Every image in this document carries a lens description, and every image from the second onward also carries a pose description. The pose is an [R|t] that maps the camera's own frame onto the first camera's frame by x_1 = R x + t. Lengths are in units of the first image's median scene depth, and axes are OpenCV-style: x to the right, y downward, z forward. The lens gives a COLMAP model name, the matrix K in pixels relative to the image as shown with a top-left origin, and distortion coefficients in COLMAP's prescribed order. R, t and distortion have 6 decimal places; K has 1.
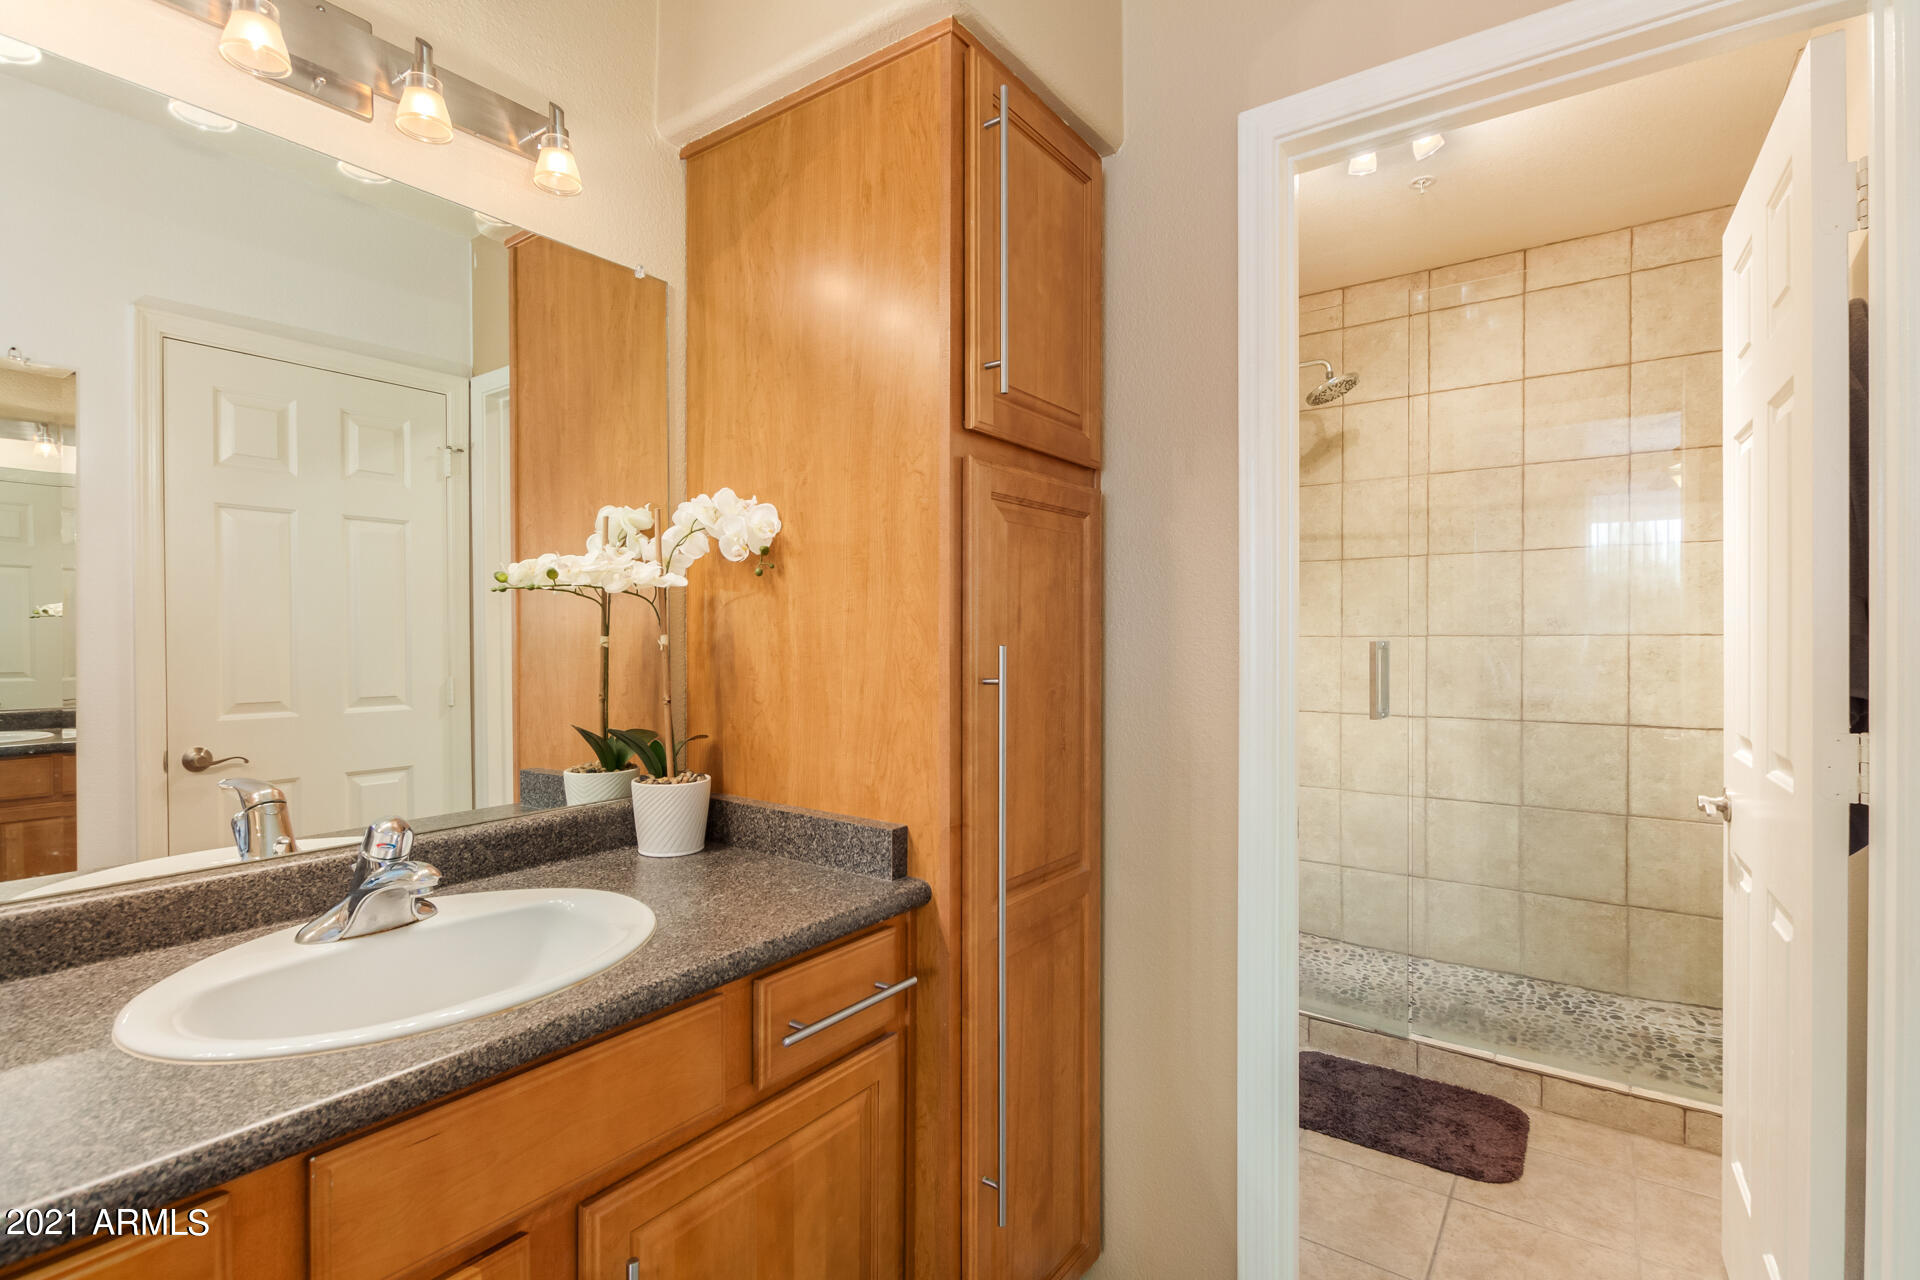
lens RADIAL K [[881.2, 0, 960.0], [0, 881.2, 640.0], [0, 0, 1]] dist [0.000599, 0.000299]
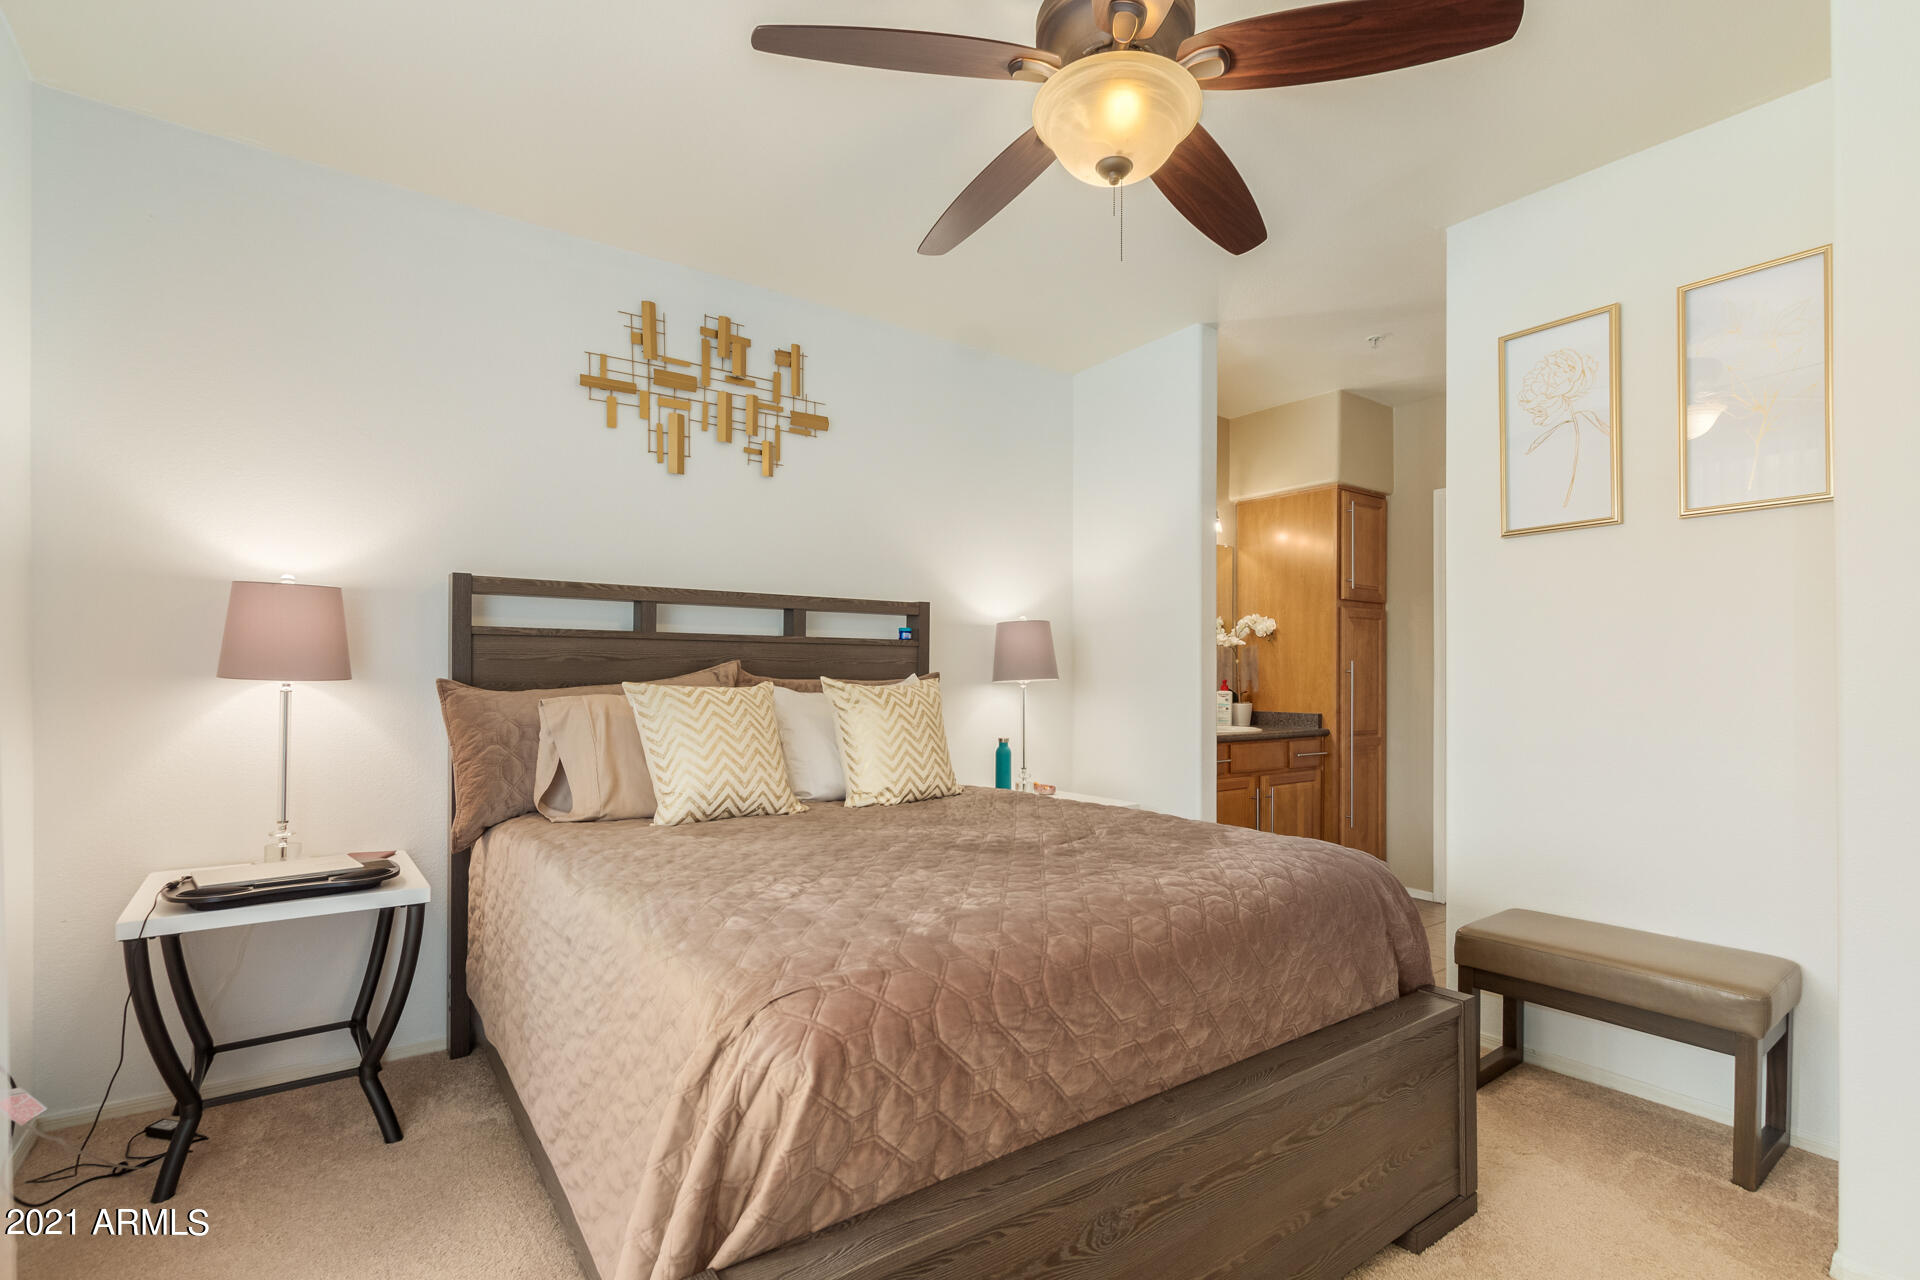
lens RADIAL K [[880.3, 0, 966.2], [0, 880.3, 684.1], [0, 0, 1]] dist [-0.000379, 0.000029]
pose [[0.948266, 0.001736, -0.317474, -0.393089], [-0.002543, 0.999995, -0.002128, 0.145896], [0.317468, 0.002825, 0.948265, -3.727016]]
